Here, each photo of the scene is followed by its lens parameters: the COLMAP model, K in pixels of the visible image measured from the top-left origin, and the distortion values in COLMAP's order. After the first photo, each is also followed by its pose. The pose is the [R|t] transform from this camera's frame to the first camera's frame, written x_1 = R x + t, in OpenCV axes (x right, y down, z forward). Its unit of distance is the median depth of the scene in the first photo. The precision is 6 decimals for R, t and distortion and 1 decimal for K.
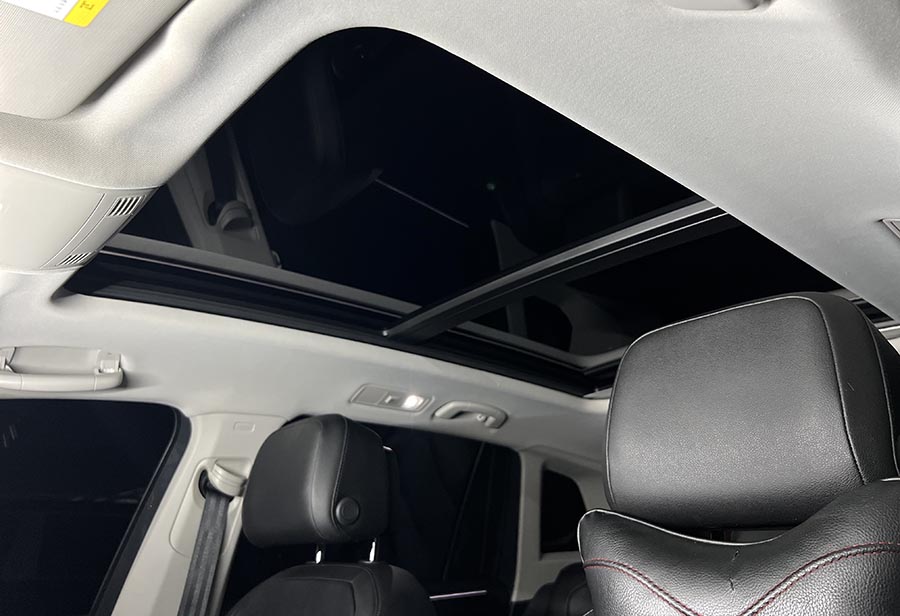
lens RADIAL K [[641.7, 0, 451.8], [0, 641.7, 298.0], [0, 0, 1]] dist [0.039887, -0.042793]
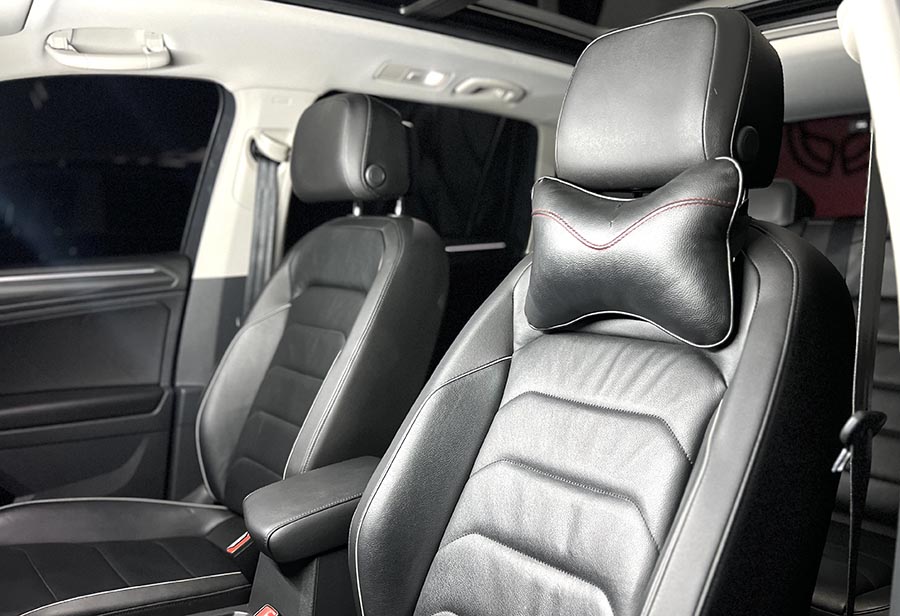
lens RADIAL K [[641.7, 0, 451.8], [0, 641.7, 298.0], [0, 0, 1]] dist [0.039887, -0.042793]
pose [[0.998196, 0.025609, -0.054304, 0.044041], [0.003806, 0.875657, 0.482919, -0.042179], [0.059919, -0.482255, 0.873980, -0.130943]]
